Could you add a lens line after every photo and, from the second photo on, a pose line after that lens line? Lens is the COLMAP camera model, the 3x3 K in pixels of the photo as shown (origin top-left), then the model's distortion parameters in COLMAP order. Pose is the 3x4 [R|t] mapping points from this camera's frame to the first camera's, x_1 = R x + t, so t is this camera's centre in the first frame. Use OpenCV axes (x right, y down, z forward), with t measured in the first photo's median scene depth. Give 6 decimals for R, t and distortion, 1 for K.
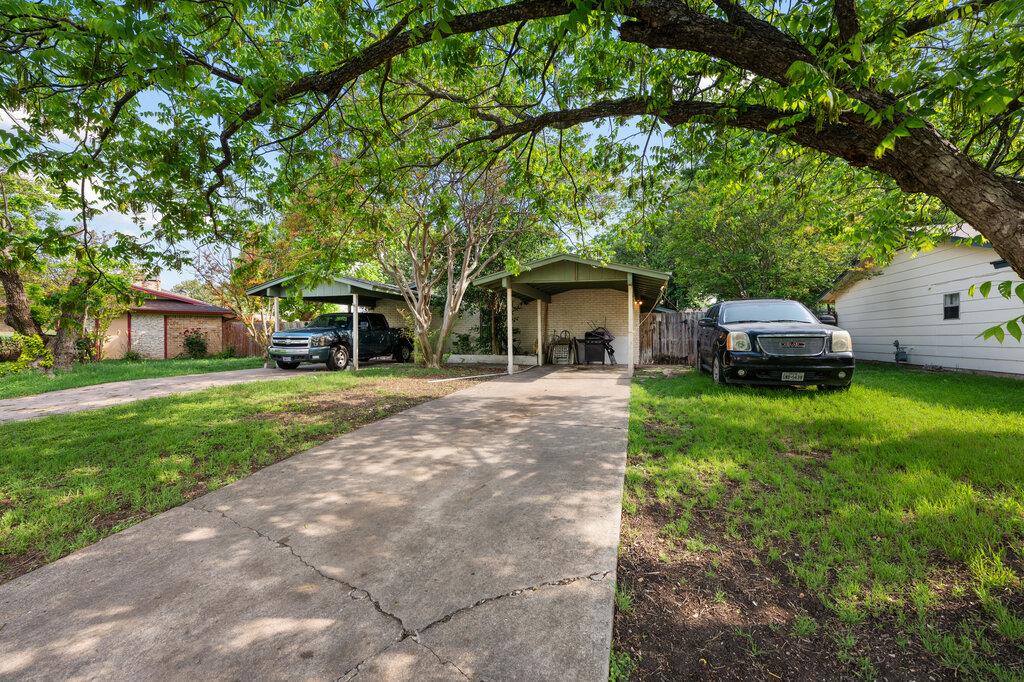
lens RADIAL K [[405.1, 0, 509.2], [0, 405.1, 342.1], [0, 0, 1]] dist [-0.001726, -0.000029]
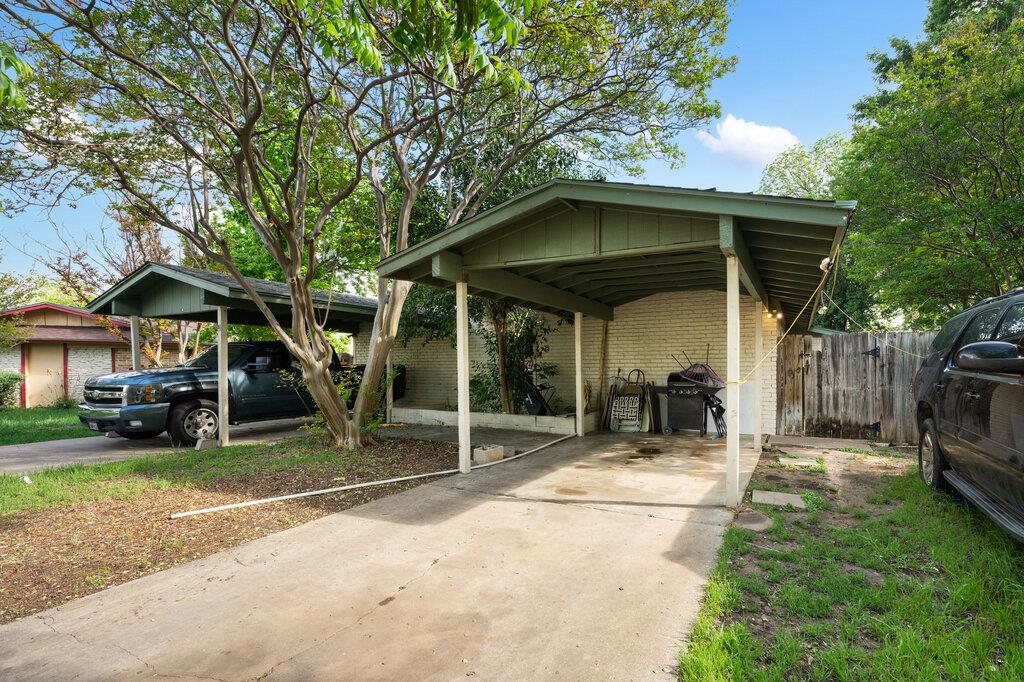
lens RADIAL K [[411.1, 0, 596.3], [0, 411.1, 375.0], [0, 0, 1]] dist [-0.001239, -0.000048]
pose [[0.989168, 0.000670, -0.146789, 0.173561], [0.000144, 0.999985, 0.005534, -0.025394], [0.146790, -0.005495, 0.989152, 0.456023]]
